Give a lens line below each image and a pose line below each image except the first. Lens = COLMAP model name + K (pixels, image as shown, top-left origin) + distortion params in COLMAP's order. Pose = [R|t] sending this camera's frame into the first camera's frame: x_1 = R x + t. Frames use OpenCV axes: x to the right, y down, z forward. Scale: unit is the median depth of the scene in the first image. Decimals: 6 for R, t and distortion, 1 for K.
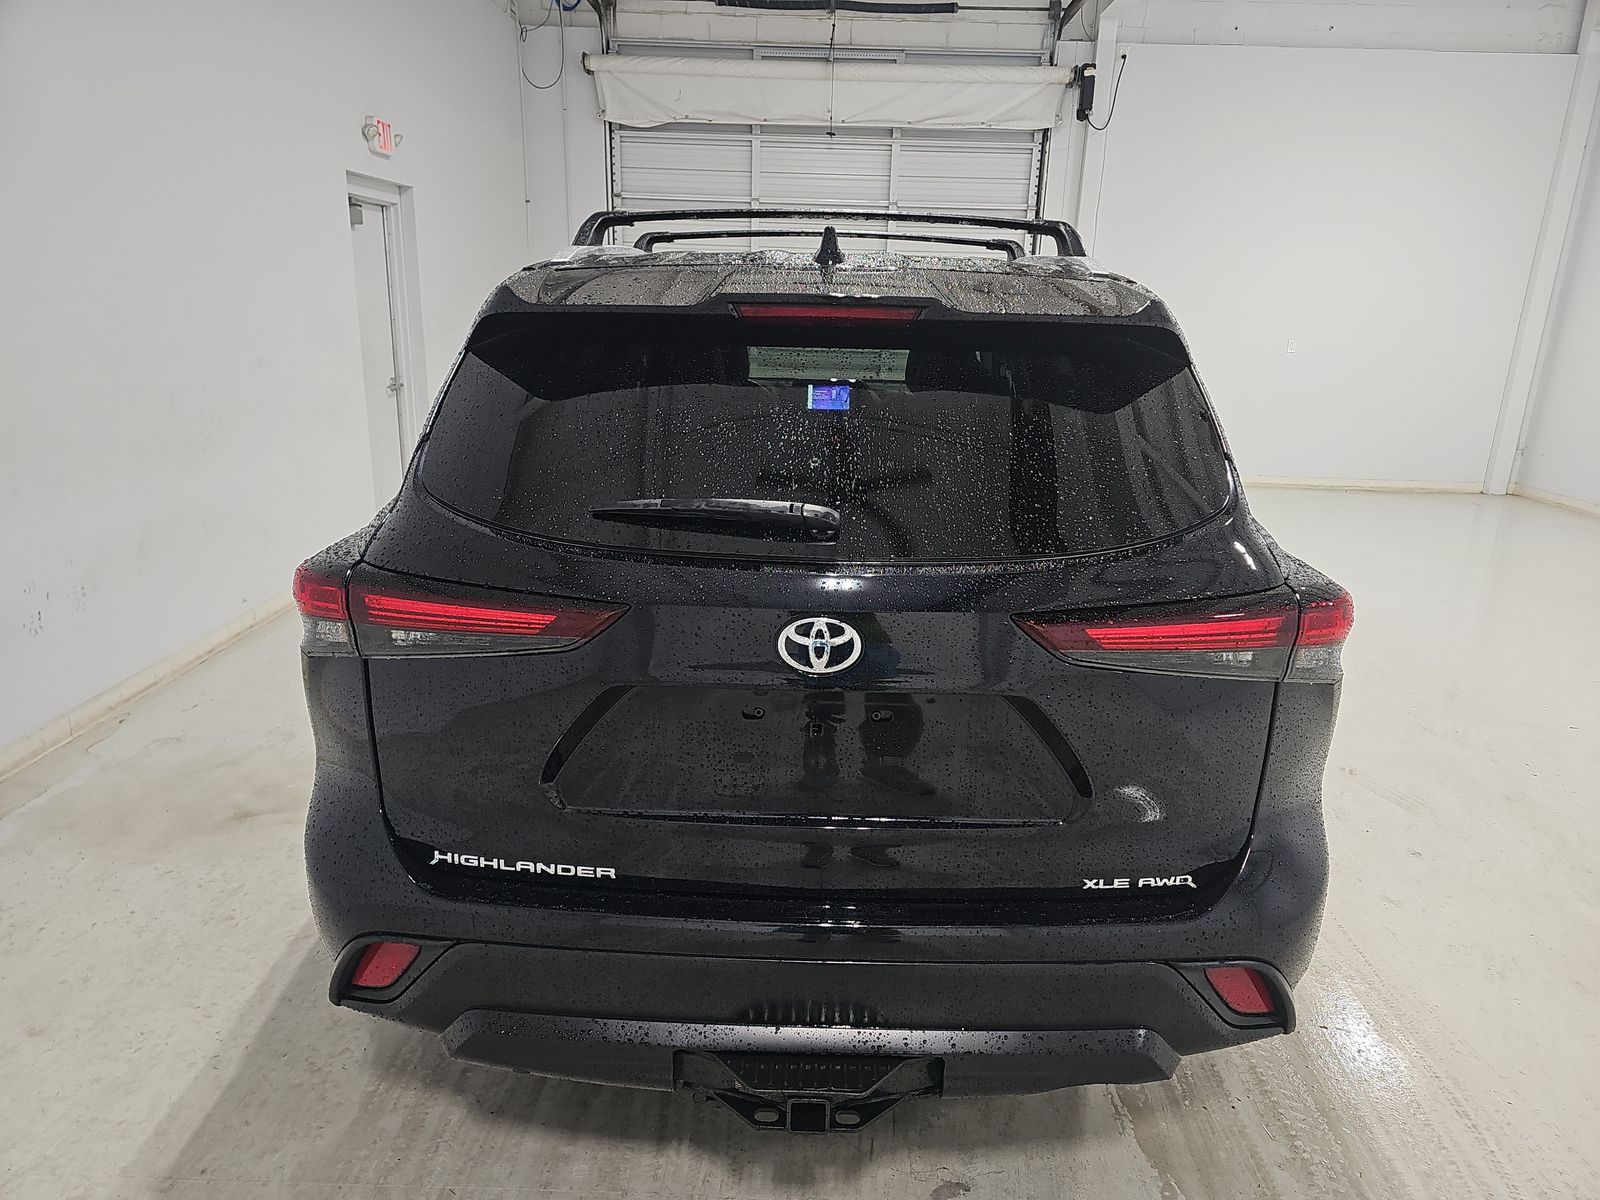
lens RADIAL K [[1014.7, 0, 802.0], [0, 1014.7, 624.4], [0, 0, 1]] dist [0.051661, -0.055441]
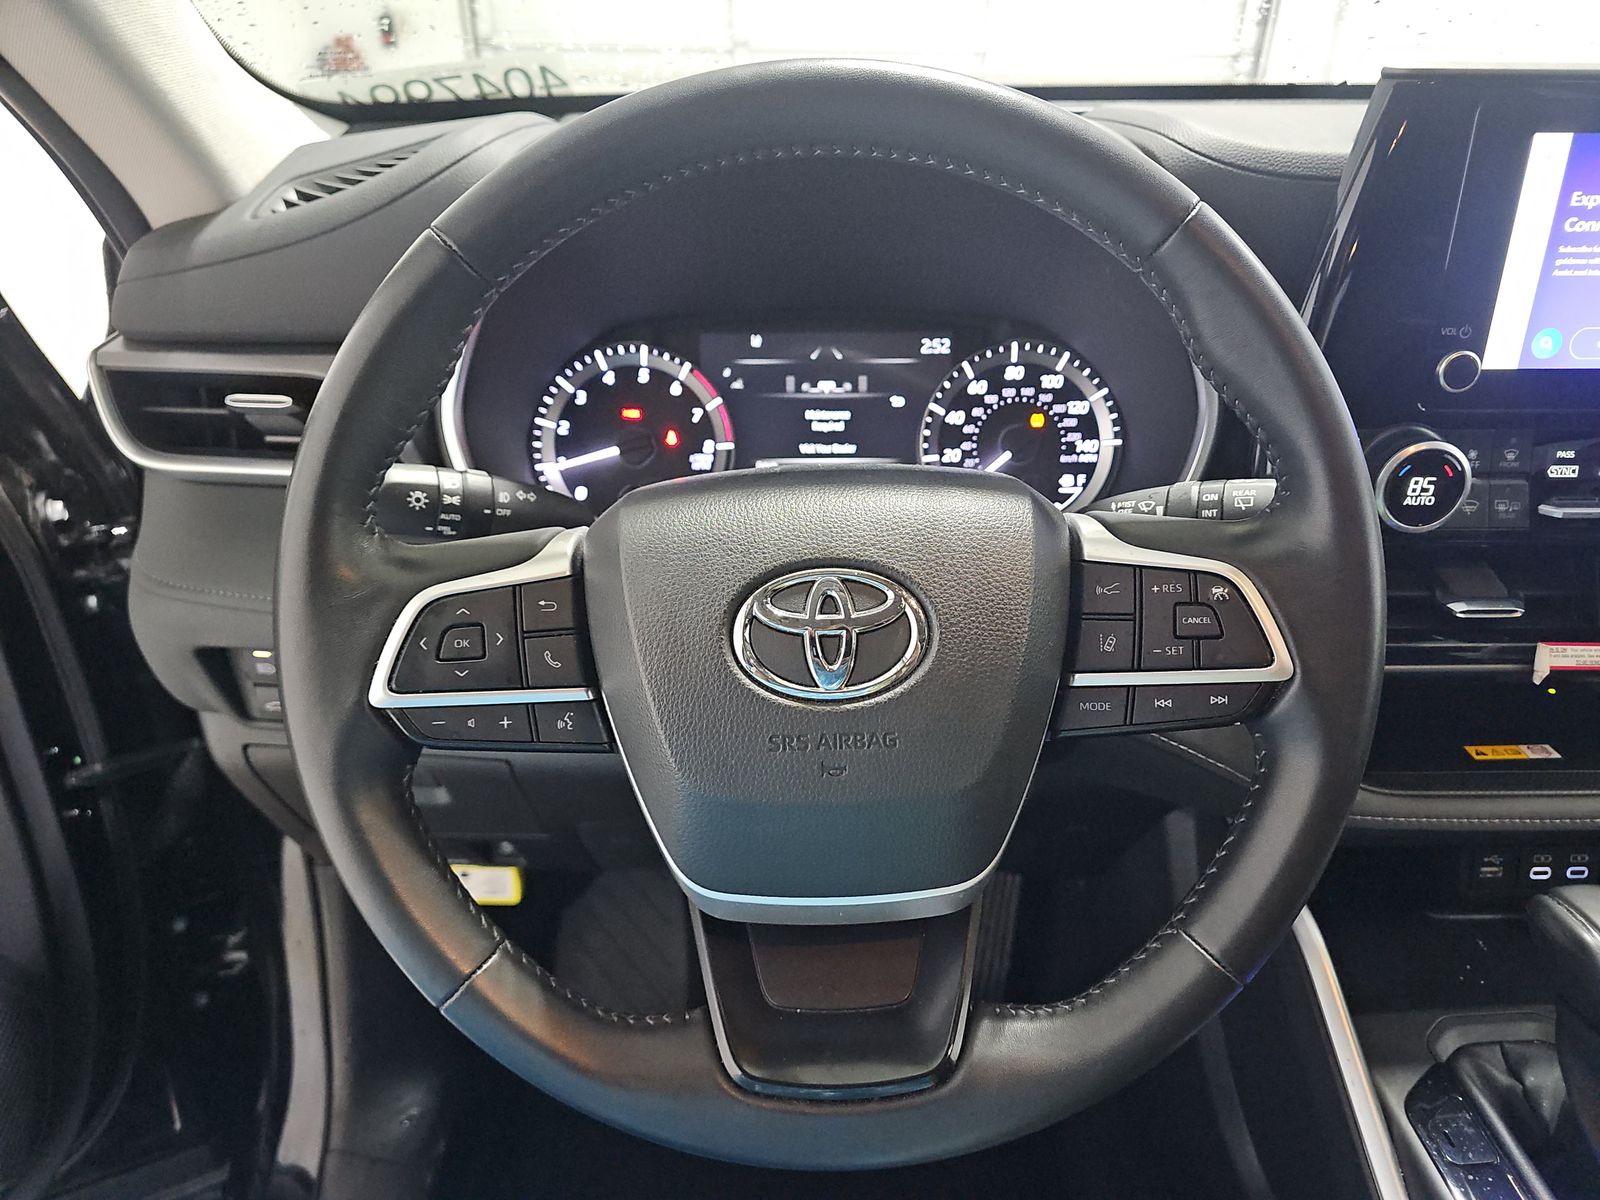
lens RADIAL K [[1006.1, 0, 800.0], [0, 1006.1, 600.0], [0, 0, 1]] dist [0.035086, -0.029194]
pose [[0.999056, -0.037999, 0.021061, -0.138975], [0.033005, 0.979071, 0.200827, -0.428122], [-0.028251, -0.199942, 0.979400, 1.800280]]
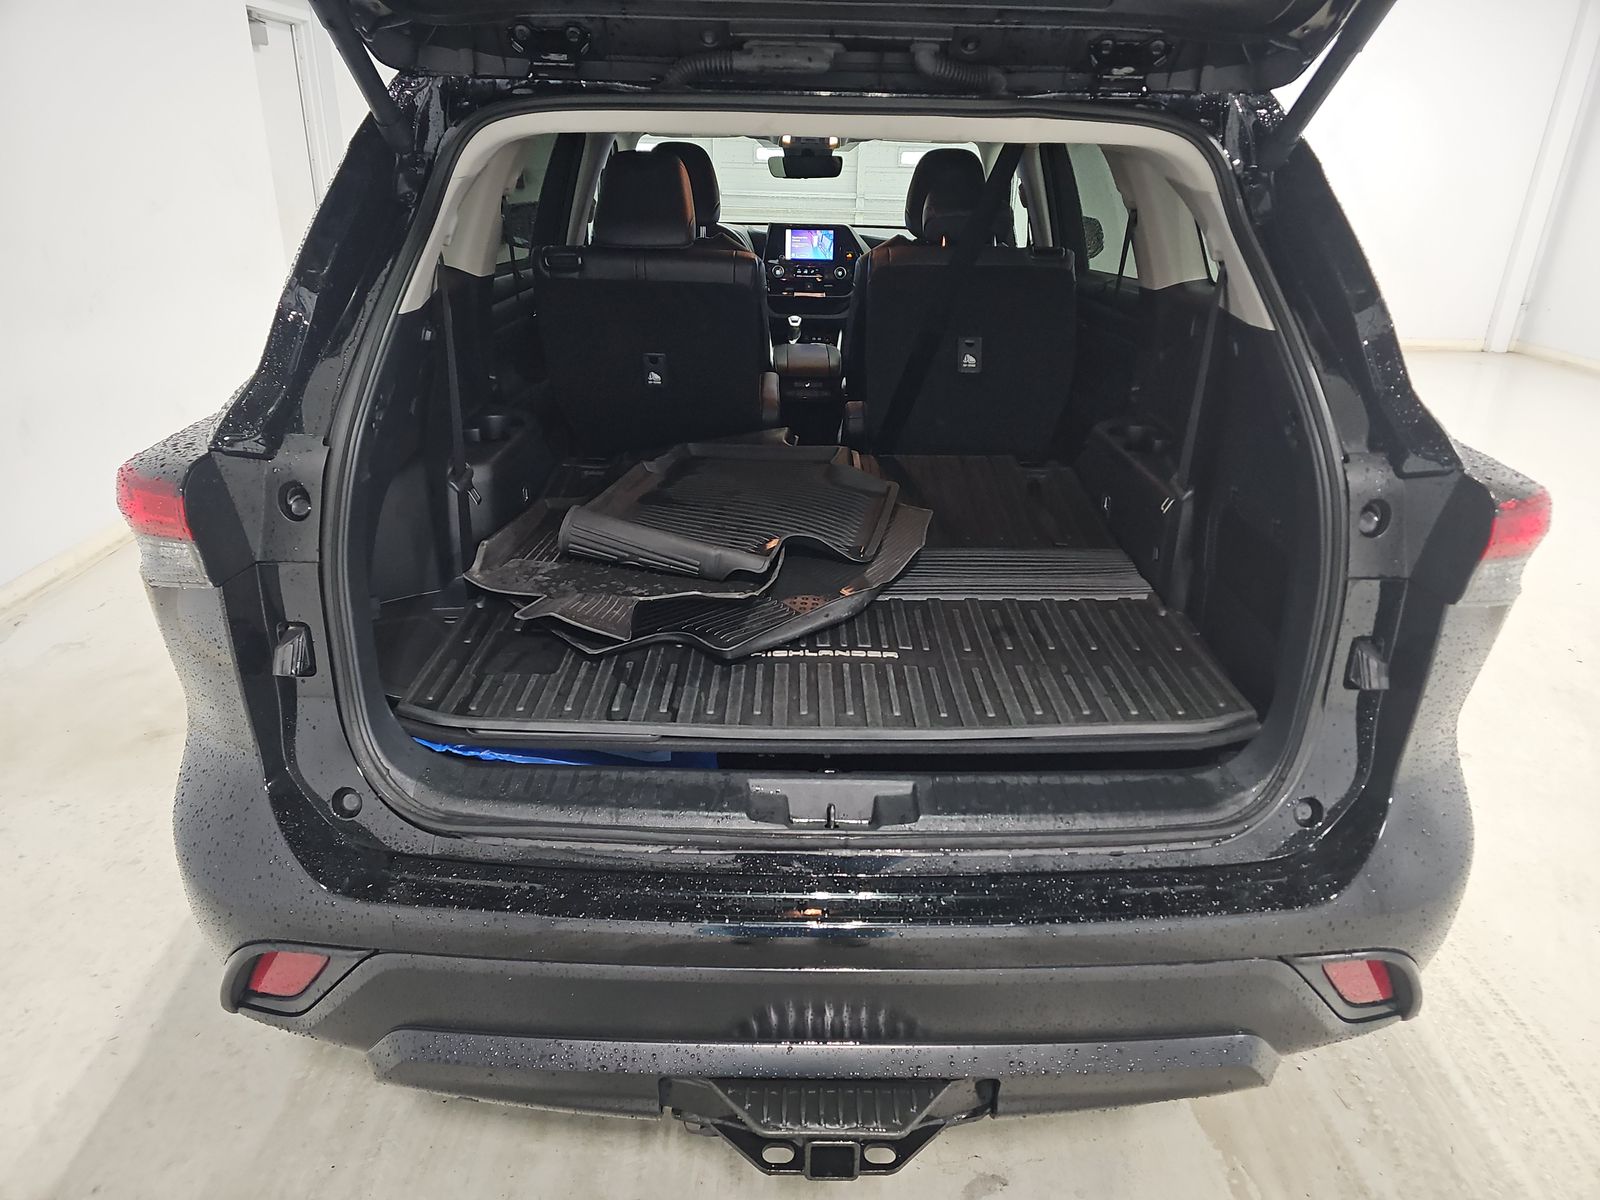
lens RADIAL K [[1006.1, 0, 800.0], [0, 1006.1, 600.0], [0, 0, 1]] dist [0.035086, -0.029194]
pose [[0.999376, -0.014753, 0.032102, -0.028985], [0.011175, 0.993989, 0.108908, -0.027339], [-0.033515, -0.108481, 0.993533, 0.205907]]
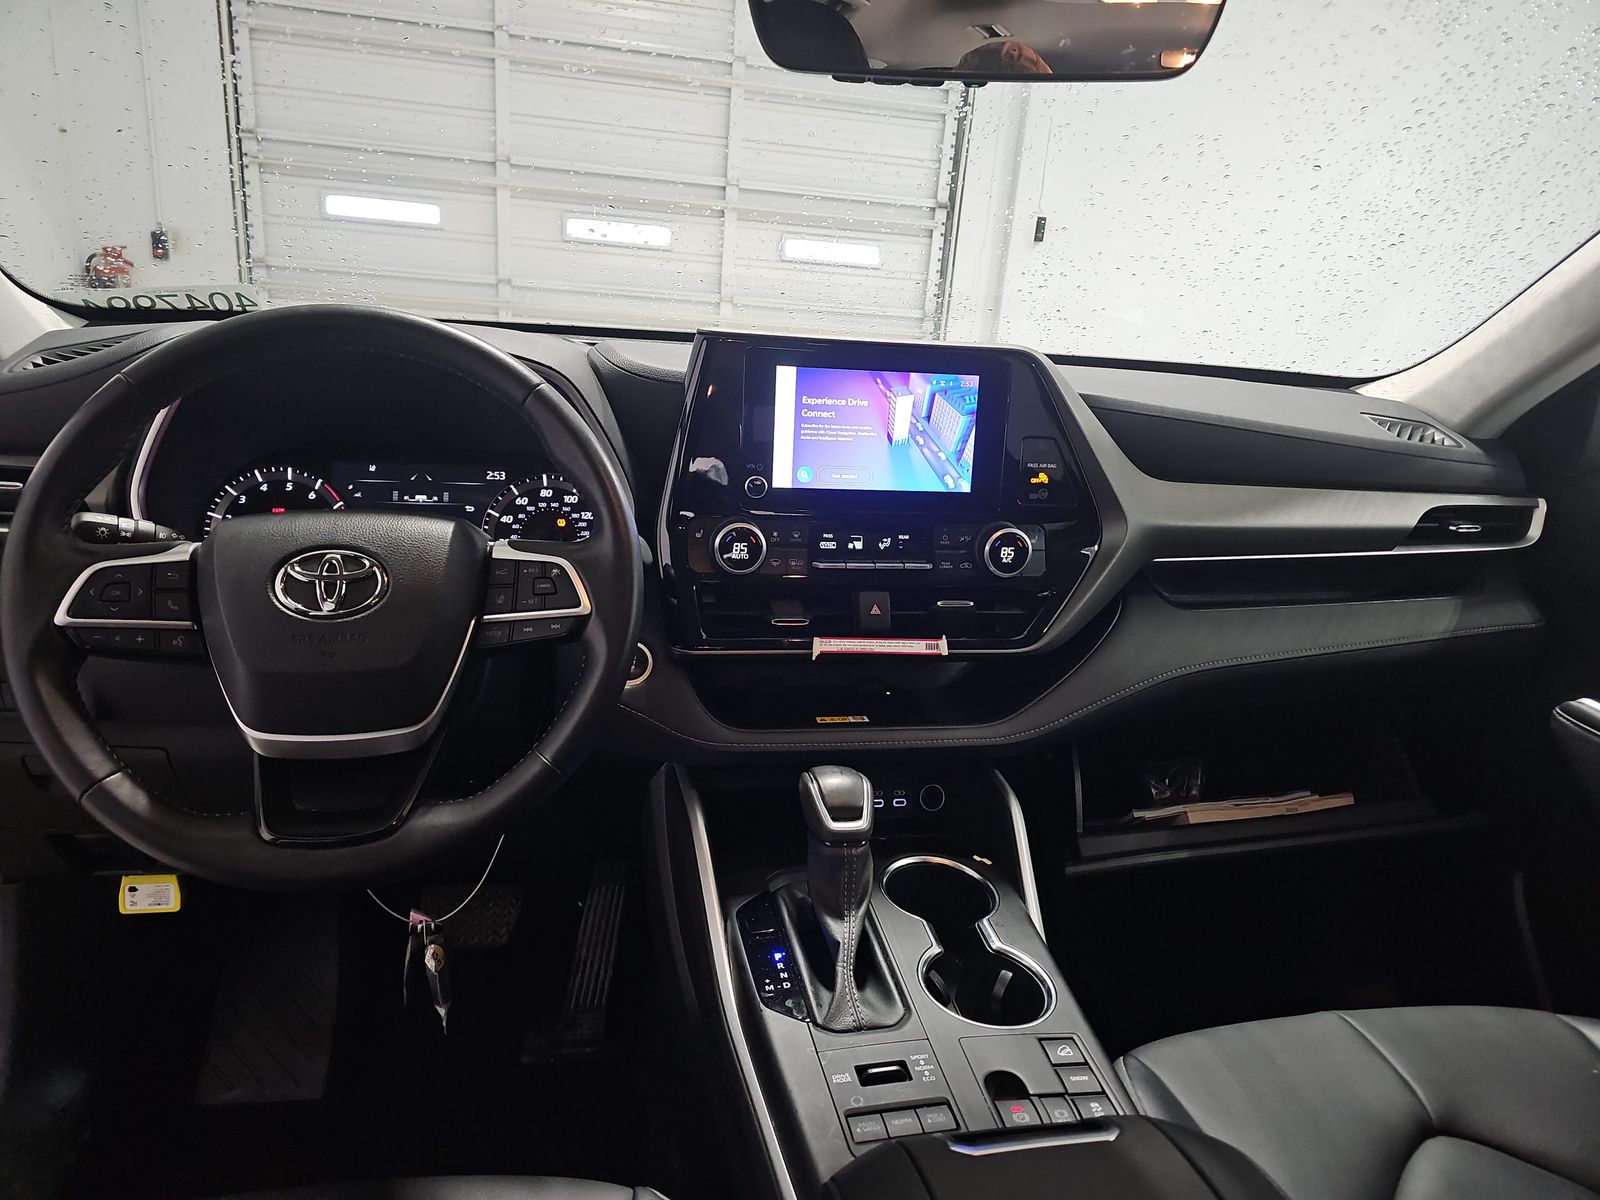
lens RADIAL K [[1006.1, 0, 800.0], [0, 1006.1, 600.0], [0, 0, 1]] dist [0.035086, -0.029194]
pose [[0.973522, -0.025309, 0.227186, -0.067670], [0.024055, 0.999676, 0.008288, -0.387466], [-0.227322, -0.002604, 0.973816, 1.636394]]
